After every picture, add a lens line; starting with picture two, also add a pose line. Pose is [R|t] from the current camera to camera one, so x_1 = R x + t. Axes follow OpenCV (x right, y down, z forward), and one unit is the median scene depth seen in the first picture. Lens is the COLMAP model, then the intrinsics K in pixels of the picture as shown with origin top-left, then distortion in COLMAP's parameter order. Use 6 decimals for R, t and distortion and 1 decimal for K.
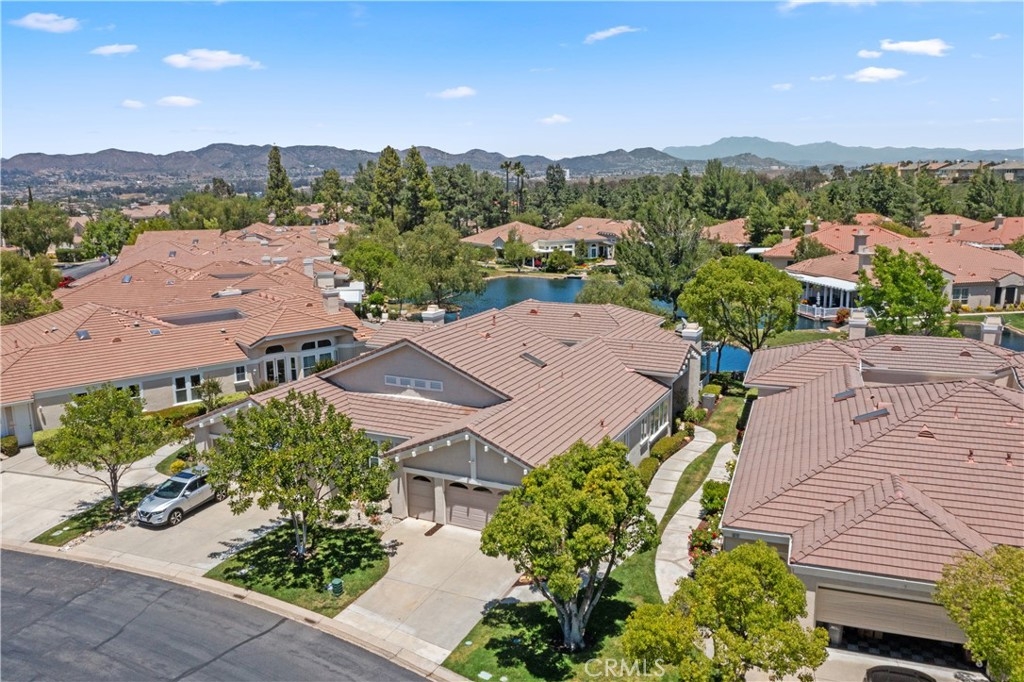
lens RADIAL K [[807.6, 0, 510.9], [0, 807.6, 340.9], [0, 0, 1]] dist [-0.008307, 0.002507]
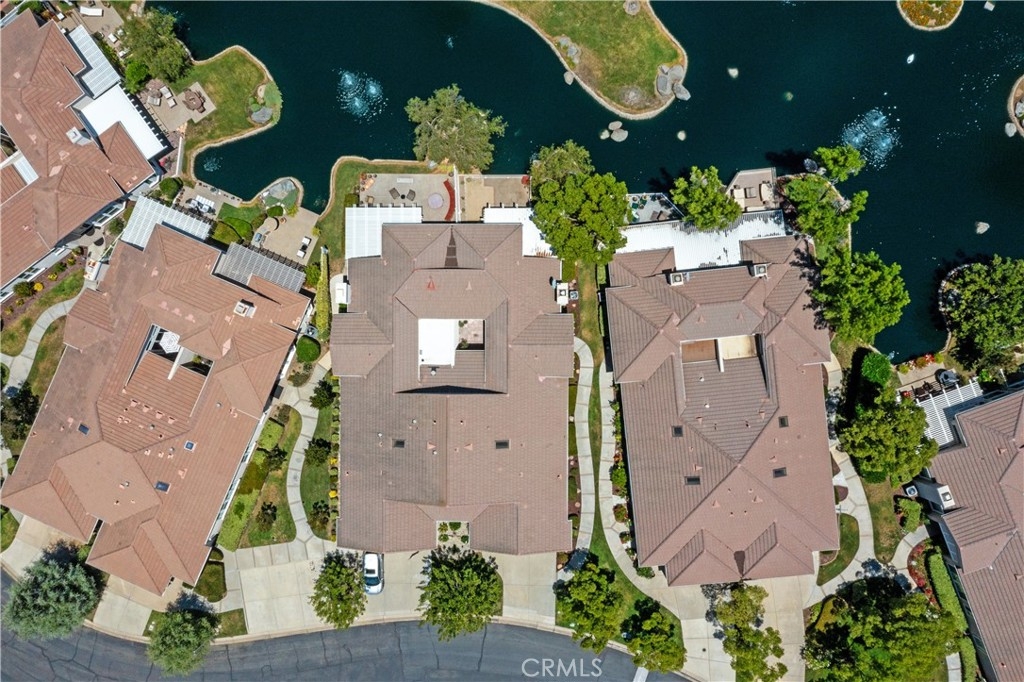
lens RADIAL K [[807.6, 0, 510.9], [0, 807.6, 340.9], [0, 0, 1]] dist [-0.008307, 0.002507]
pose [[0.897990, -0.439234, -0.026236, 0.209972], [0.117821, 0.182575, 0.976107, -1.882887], [-0.423949, -0.879625, 0.215702, 0.956702]]
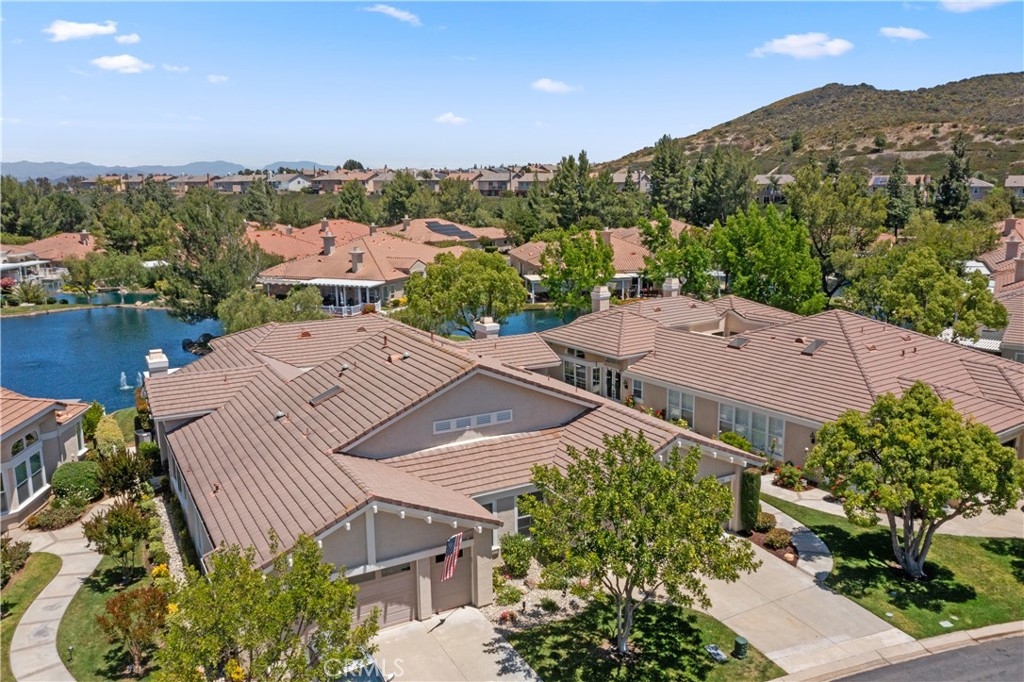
lens RADIAL K [[807.6, 0, 510.9], [0, 807.6, 340.9], [0, 0, 1]] dist [-0.008307, 0.002507]
pose [[0.570835, -0.152201, 0.806835, -0.797000], [0.167023, 0.983647, 0.067386, -0.078917], [-0.803897, 0.096294, 0.586921, 0.559541]]
